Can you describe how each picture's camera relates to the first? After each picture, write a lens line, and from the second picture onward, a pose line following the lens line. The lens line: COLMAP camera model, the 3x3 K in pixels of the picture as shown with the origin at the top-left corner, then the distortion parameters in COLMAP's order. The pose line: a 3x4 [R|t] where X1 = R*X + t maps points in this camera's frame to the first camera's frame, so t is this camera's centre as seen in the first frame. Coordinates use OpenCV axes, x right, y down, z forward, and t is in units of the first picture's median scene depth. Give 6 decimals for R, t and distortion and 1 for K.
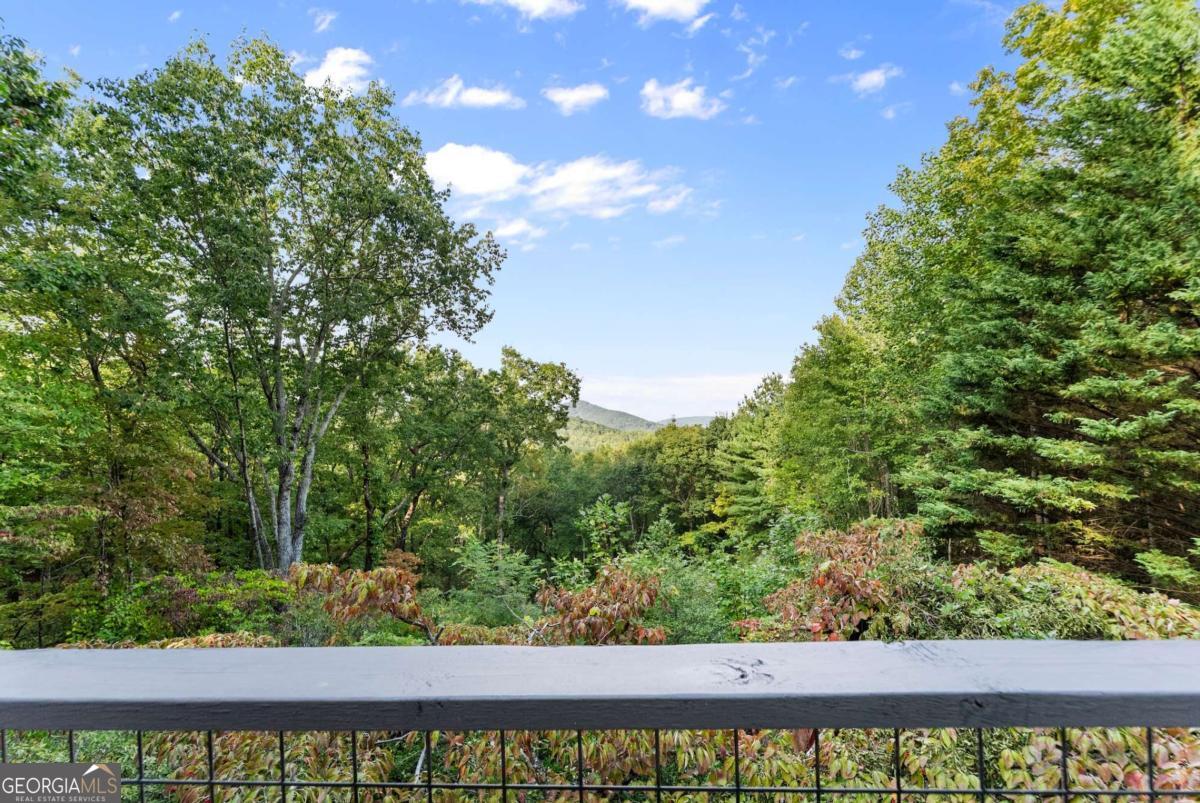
lens RADIAL K [[495.2, 0, 602.5], [0, 495.2, 422.0], [0, 0, 1]] dist [-0.000160, -0.000412]
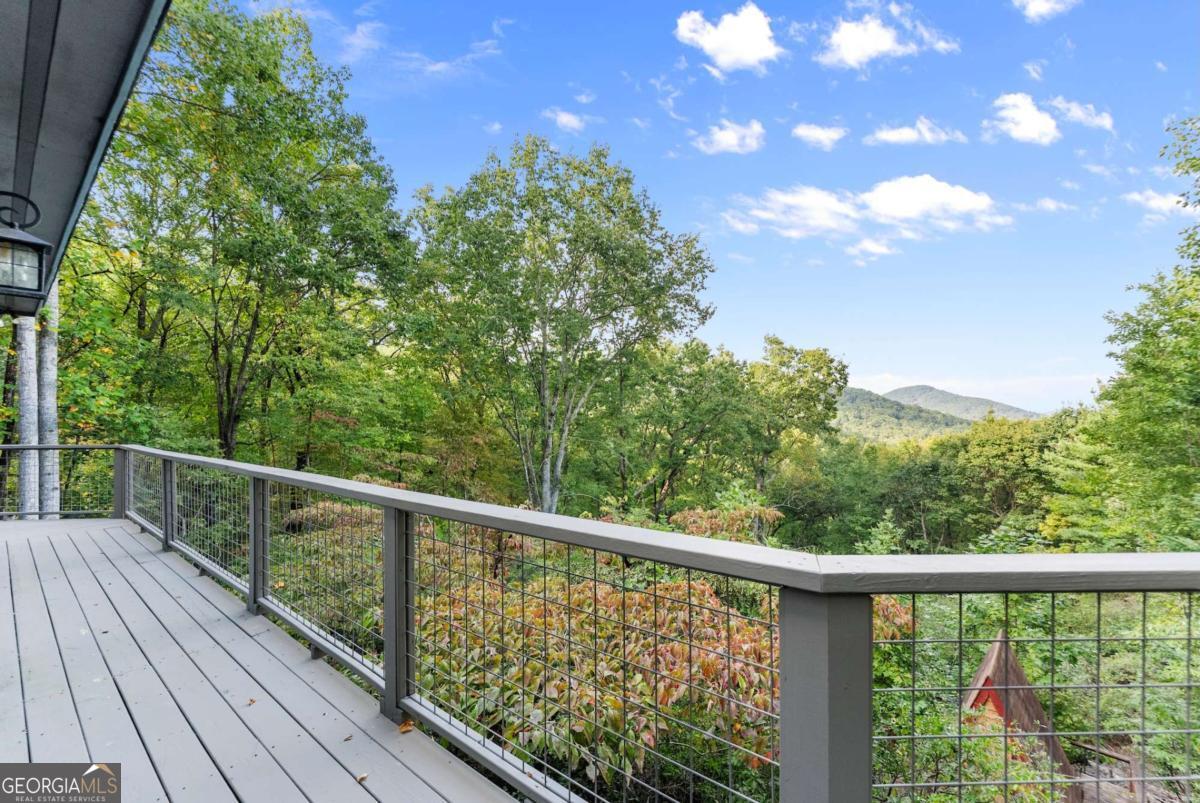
lens RADIAL K [[495.2, 0, 602.5], [0, 495.2, 422.0], [0, 0, 1]] dist [-0.000160, -0.000412]
pose [[0.816141, 0.031134, -0.577013, 0.110078], [-0.015434, 0.999366, 0.032094, -0.003418], [0.577646, -0.017288, 0.816104, -0.015136]]
